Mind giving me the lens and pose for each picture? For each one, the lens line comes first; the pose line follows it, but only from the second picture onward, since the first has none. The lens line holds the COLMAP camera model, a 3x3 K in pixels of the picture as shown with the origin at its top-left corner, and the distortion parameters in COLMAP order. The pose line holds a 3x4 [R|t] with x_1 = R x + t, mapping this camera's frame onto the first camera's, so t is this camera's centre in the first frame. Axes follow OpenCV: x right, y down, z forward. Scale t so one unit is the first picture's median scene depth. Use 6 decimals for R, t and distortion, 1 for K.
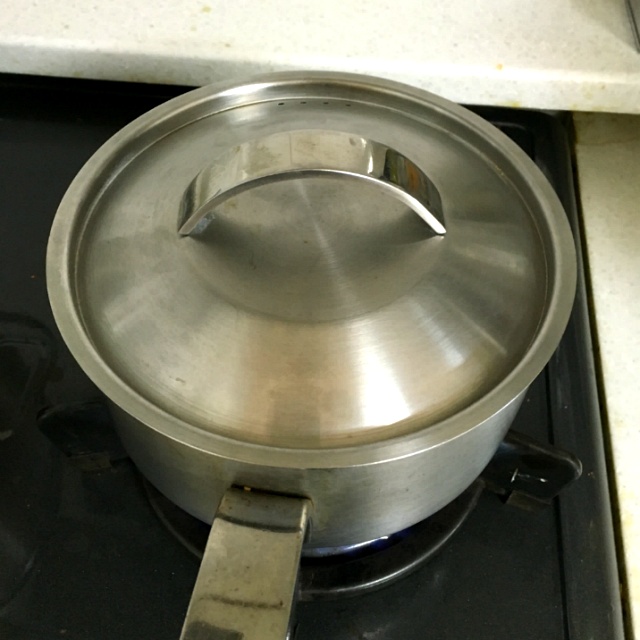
lens RADIAL K [[758.7, 0, 320.2], [0, 758.7, 319.1], [0, 0, 1]] dist [0.040298, 0.000000]
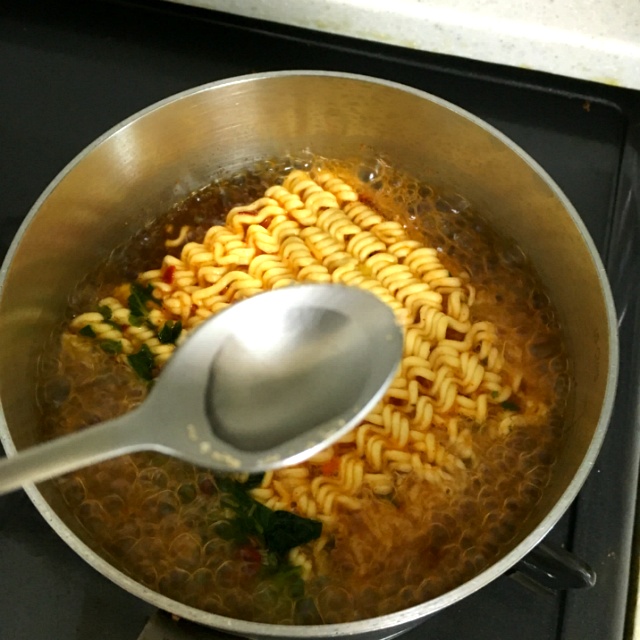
lens RADIAL K [[758.7, 0, 318.7], [0, 758.7, 315.1], [0, 0, 1]] dist [0.040298, 0.000000]
pose [[0.987346, 0.139379, -0.075633, 0.038425], [-0.125903, 0.978973, 0.160498, -0.126611], [0.096413, -0.148945, 0.984134, 0.108999]]
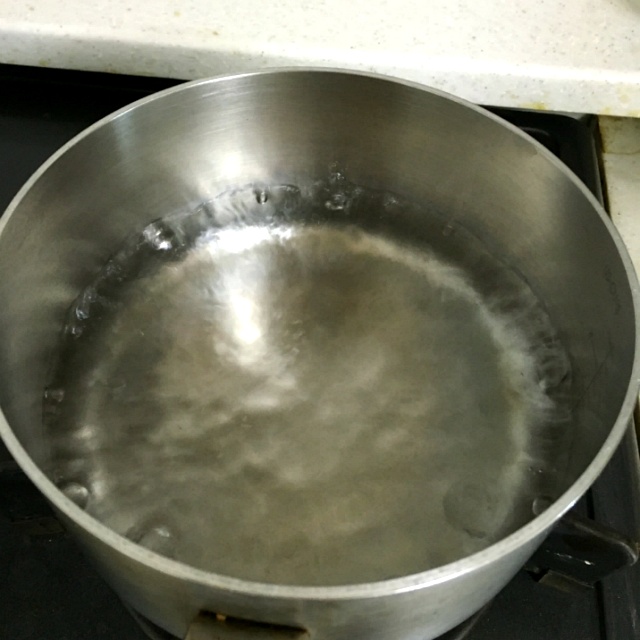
lens RADIAL K [[758.7, 0, 320.2], [0, 758.7, 314.4], [0, 0, 1]] dist [0.040298, 0.000000]
pose [[0.999798, 0.015373, 0.012911, -0.006655], [-0.015286, 0.999860, -0.006800, -0.030816], [-0.013014, 0.006601, 0.999894, 0.121454]]
